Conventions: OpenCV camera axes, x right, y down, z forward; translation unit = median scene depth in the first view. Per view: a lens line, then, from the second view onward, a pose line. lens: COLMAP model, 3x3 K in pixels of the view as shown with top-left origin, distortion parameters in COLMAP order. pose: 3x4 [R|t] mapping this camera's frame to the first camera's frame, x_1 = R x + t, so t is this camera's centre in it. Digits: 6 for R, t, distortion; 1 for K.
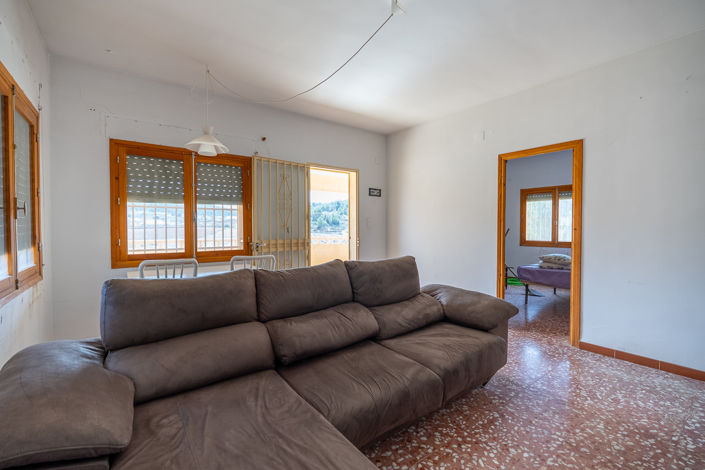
lens RADIAL K [[313.6, 0, 353.1], [0, 313.6, 233.9], [0, 0, 1]] dist [-0.004581, 0.000394]
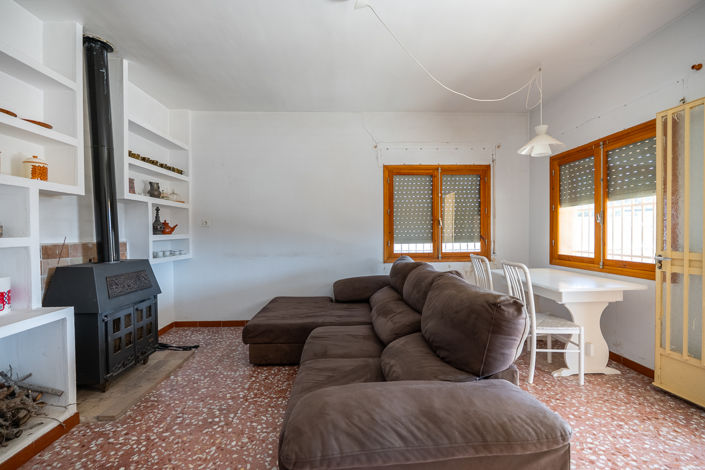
lens RADIAL K [[313.6, 0, 354.3], [0, 313.6, 237.3], [0, 0, 1]] dist [-0.004581, 0.000394]
pose [[-0.566244, 0.017527, -0.824051, 0.606702], [-0.010574, 0.999537, 0.028526, -0.018801], [0.824170, 0.024866, -0.565796, 0.983831]]
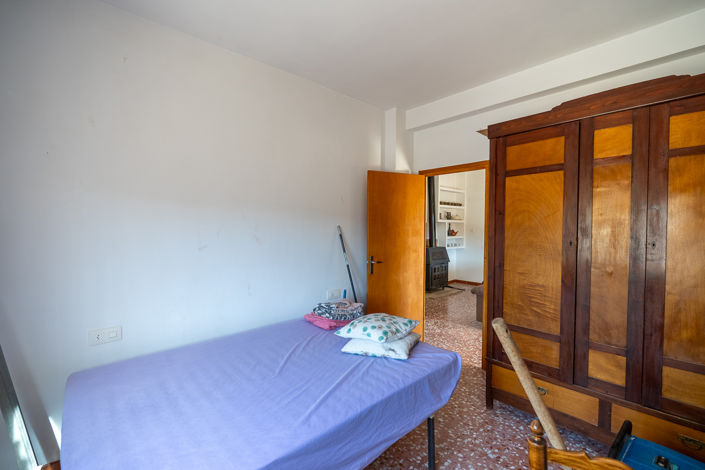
lens RADIAL K [[313.6, 0, 352.8], [0, 313.6, 235.5], [0, 0, 1]] dist [-0.004581, 0.000394]
pose [[-0.994103, -0.005372, -0.108304, 1.062105], [-0.010093, 0.999020, 0.043084, -0.085461], [0.107966, 0.043923, -0.993184, 2.037658]]
